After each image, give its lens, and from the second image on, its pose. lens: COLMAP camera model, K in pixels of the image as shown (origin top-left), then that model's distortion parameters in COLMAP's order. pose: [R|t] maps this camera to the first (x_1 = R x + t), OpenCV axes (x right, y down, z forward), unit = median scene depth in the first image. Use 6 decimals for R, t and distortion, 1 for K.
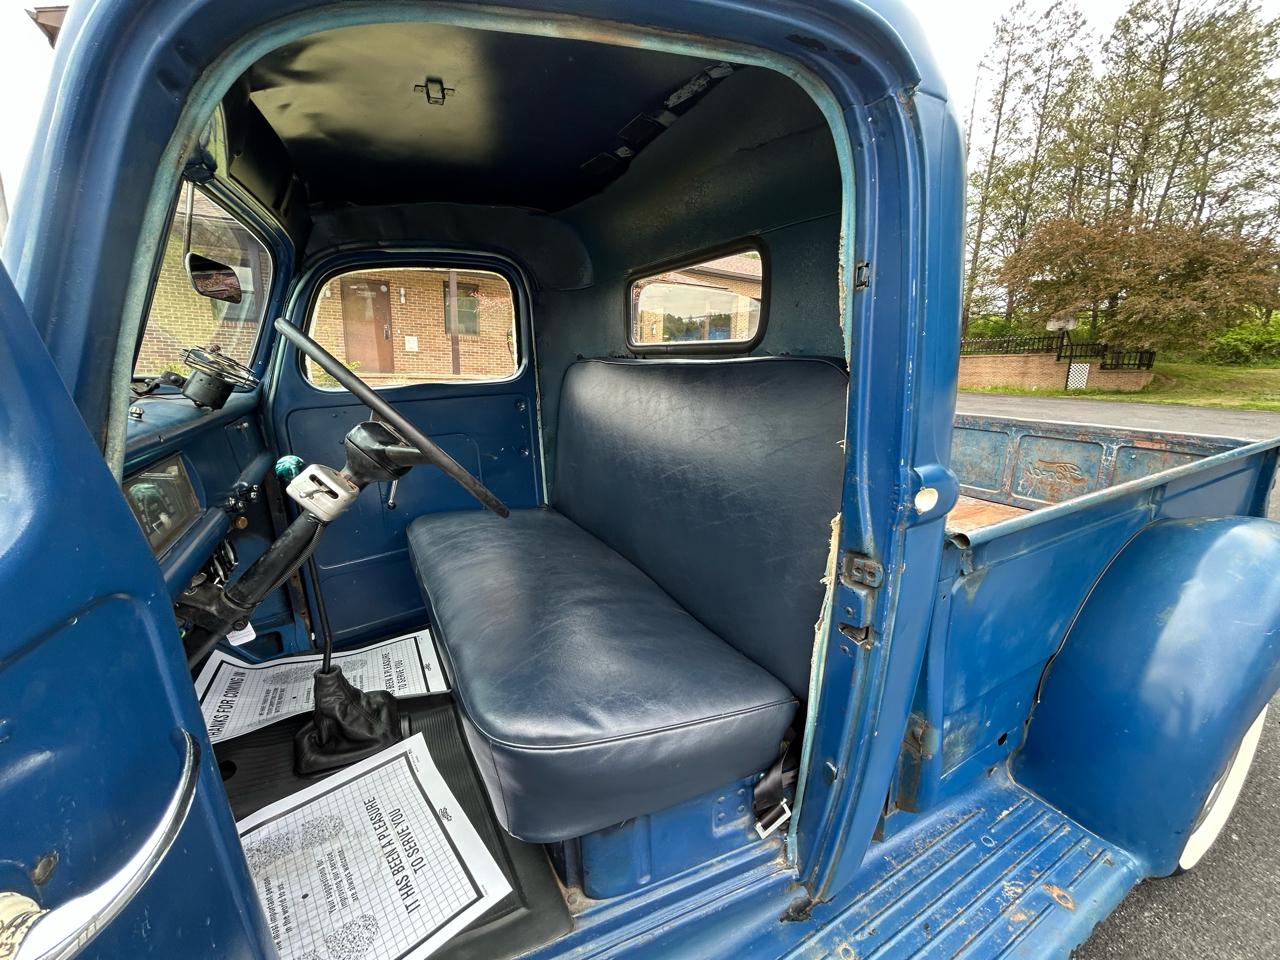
lens RADIAL K [[522.7, 0, 639.6], [0, 522.7, 476.8], [0, 0, 1]] dist [-0.007041, 0.004113]
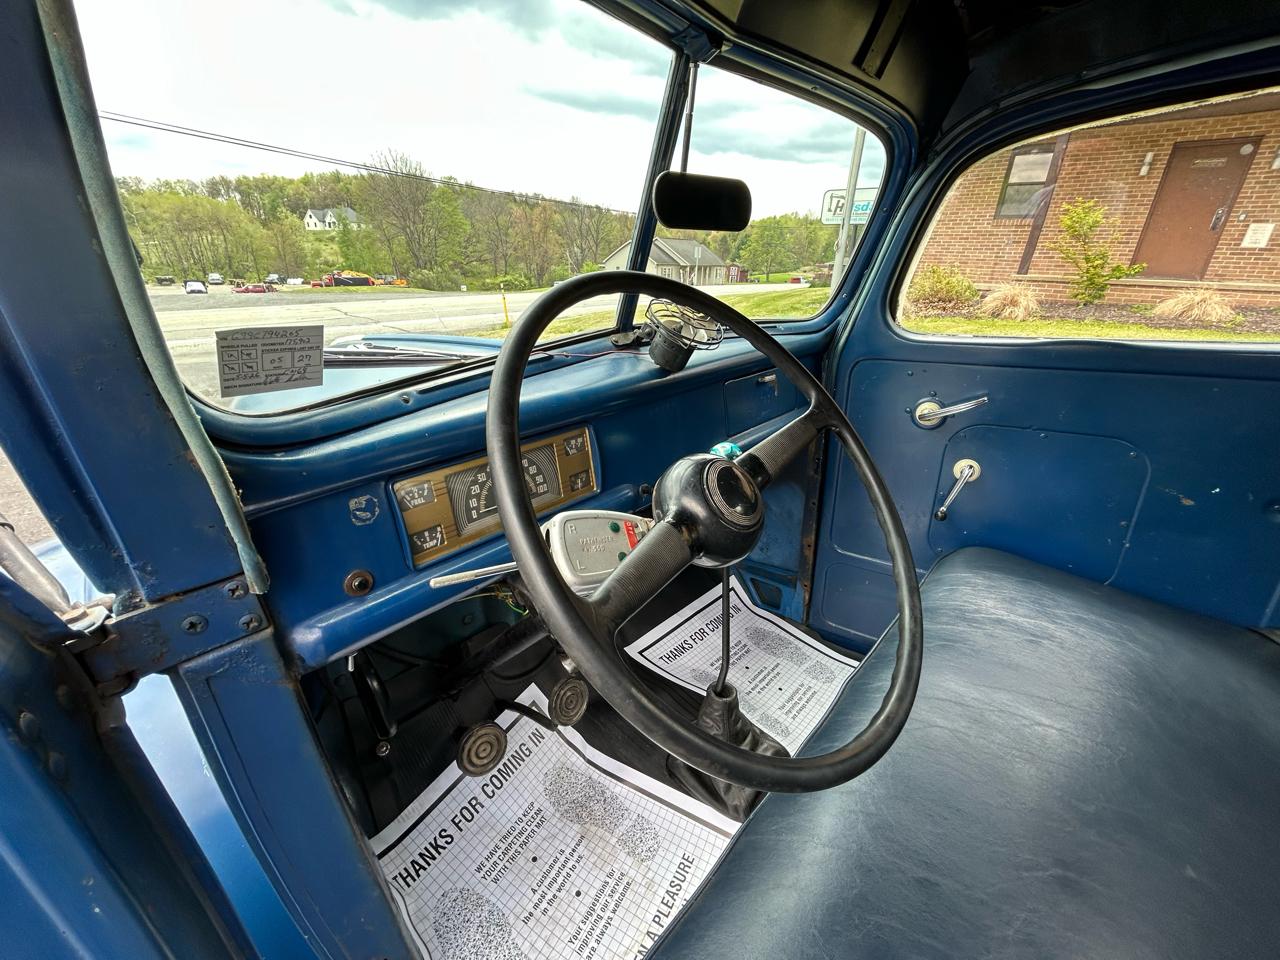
lens RADIAL K [[521.7, 0, 640.8], [0, 521.7, 479.0], [0, 0, 1]] dist [0.000229, 0.001130]
pose [[0.324457, 0.358226, -0.875444, -0.019256], [-0.197983, 0.930732, 0.307474, -0.139458], [0.924949, 0.073561, 0.372905, 0.422957]]
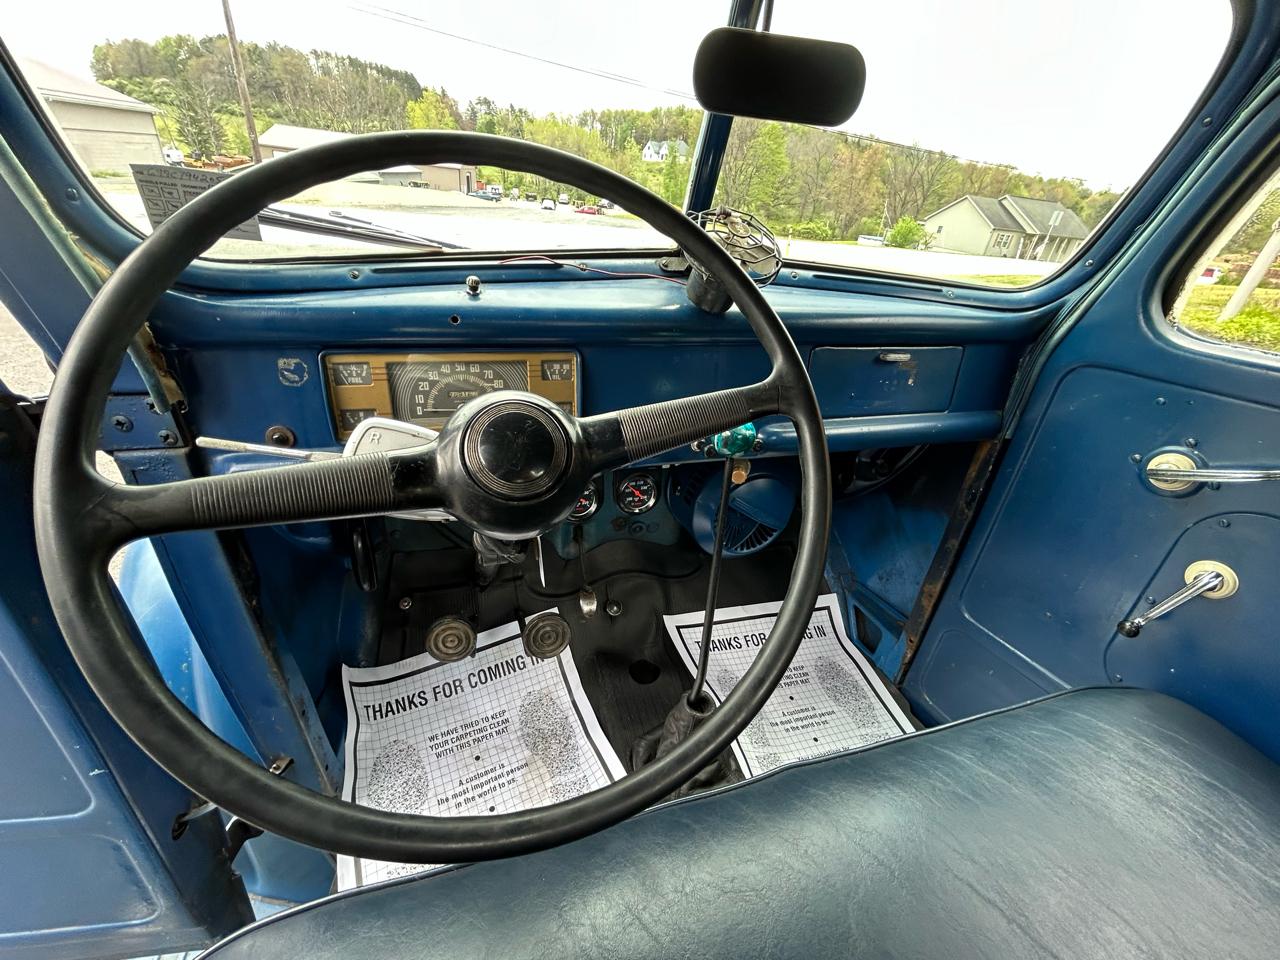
lens RADIAL K [[521.2, 0, 638.2], [0, 521.2, 478.5], [0, 0, 1]] dist [0.000095, 0.000045]
pose [[-0.195541, 0.454298, -0.869124, -0.074359], [-0.289446, 0.820019, 0.493751, -0.166574], [0.937008, 0.348113, -0.028852, 0.654491]]
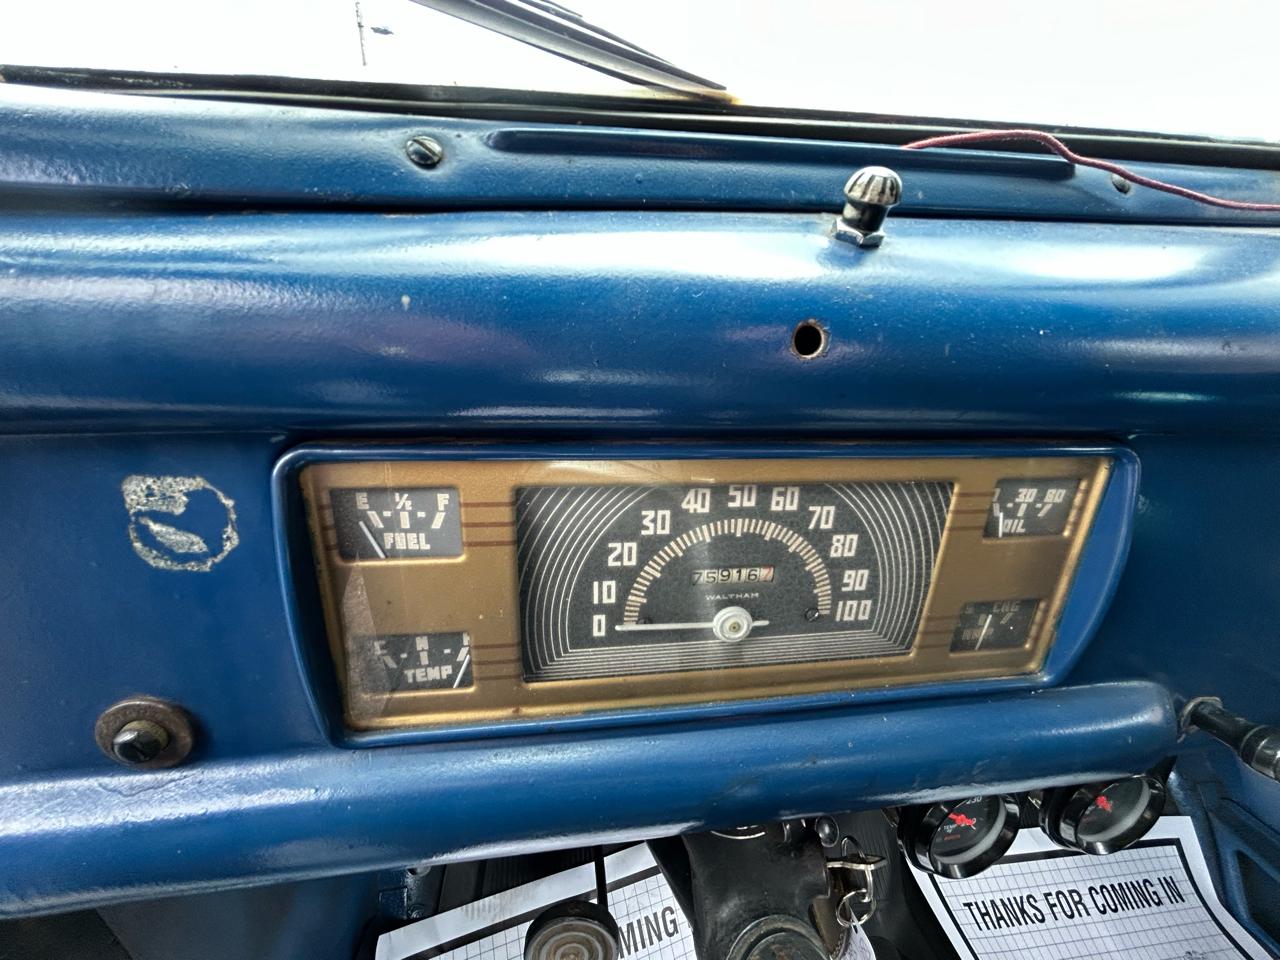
lens RADIAL K [[521.7, 0, 640.8], [0, 521.7, 479.0], [0, 0, 1]] dist [0.000229, 0.001130]
pose [[-0.336794, 0.406920, -0.849109, -0.336367], [-0.270523, 0.821954, 0.501208, -0.052165], [0.901880, 0.398508, -0.166748, 0.475130]]
